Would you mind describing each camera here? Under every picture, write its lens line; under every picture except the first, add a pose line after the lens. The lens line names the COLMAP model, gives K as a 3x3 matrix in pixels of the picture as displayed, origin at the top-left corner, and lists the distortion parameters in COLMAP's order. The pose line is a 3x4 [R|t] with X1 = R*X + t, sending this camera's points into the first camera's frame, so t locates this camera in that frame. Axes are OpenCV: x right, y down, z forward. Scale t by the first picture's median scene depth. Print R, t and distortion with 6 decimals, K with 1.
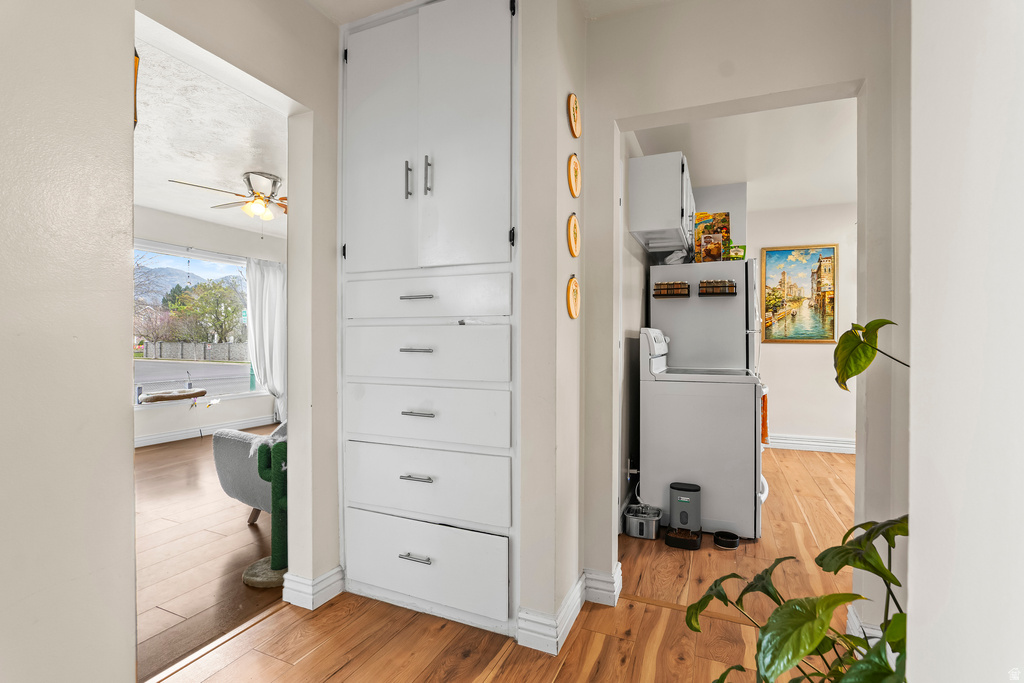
lens RADIAL K [[476.7, 0, 507.8], [0, 476.7, 337.9], [0, 0, 1]] dist [-0.020564, 0.001532]
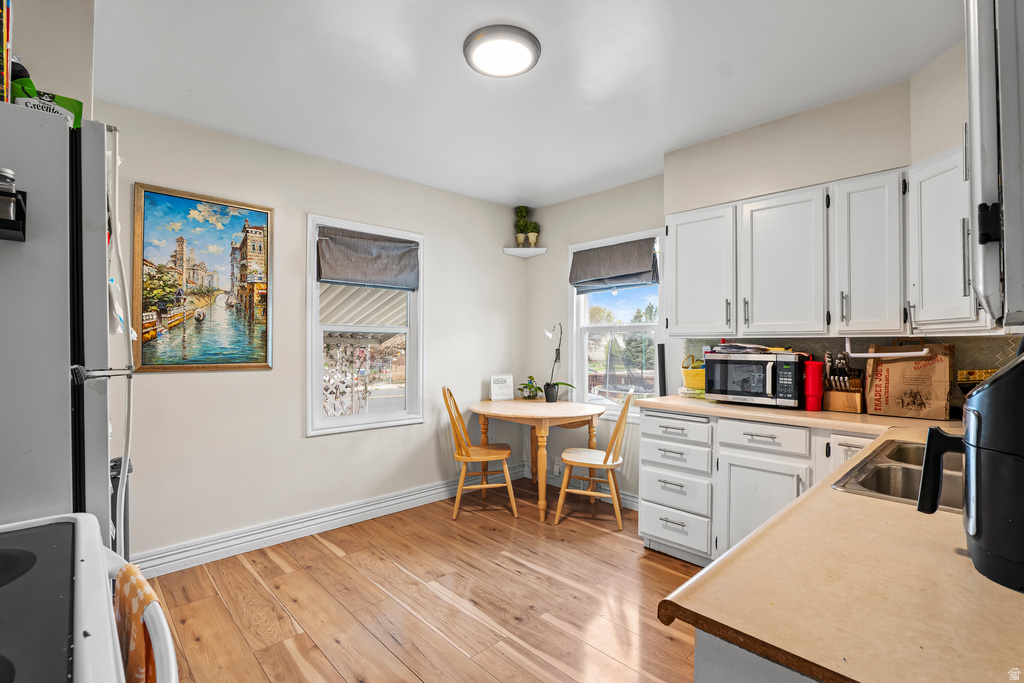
lens RADIAL K [[476.7, 0, 516.9], [0, 476.7, 344.8], [0, 0, 1]] dist [-0.020564, 0.001532]
pose [[0.384845, -0.002701, 0.922977, 0.242065], [-0.001322, 0.999993, 0.003477, -0.021993], [-0.922980, -0.002558, 0.384839, 0.453429]]
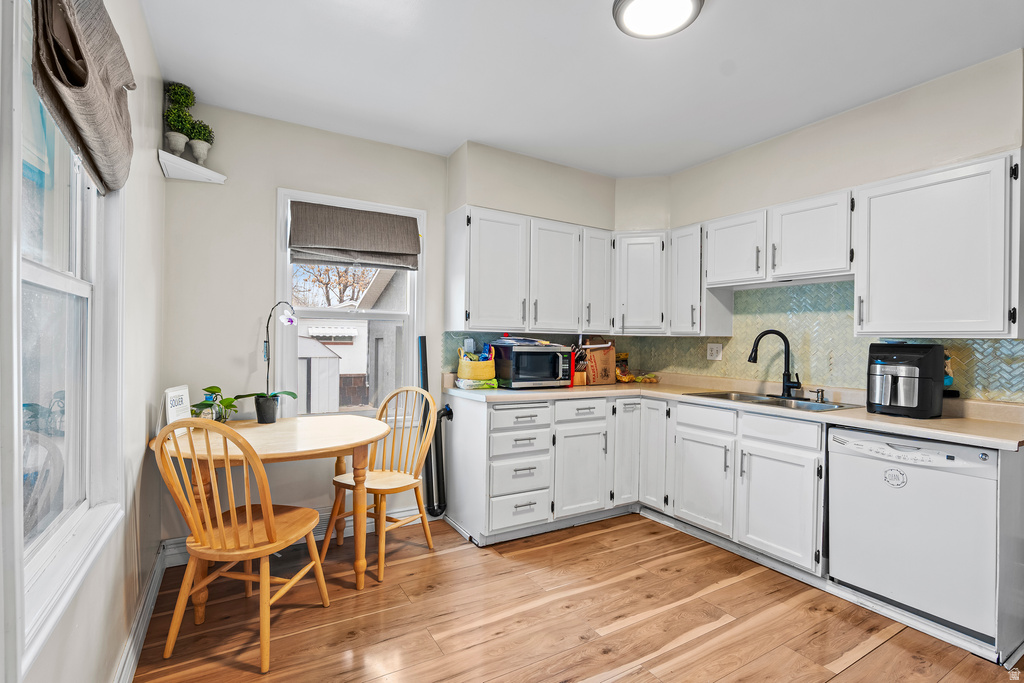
lens RADIAL K [[476.7, 0, 513.0], [0, 476.7, 343.9], [0, 0, 1]] dist [-0.020564, 0.001532]
pose [[-0.813433, -0.019879, 0.581319, 0.526106], [-0.019189, 0.999789, 0.007339, -0.016831], [-0.581342, -0.005185, -0.813643, 1.053124]]
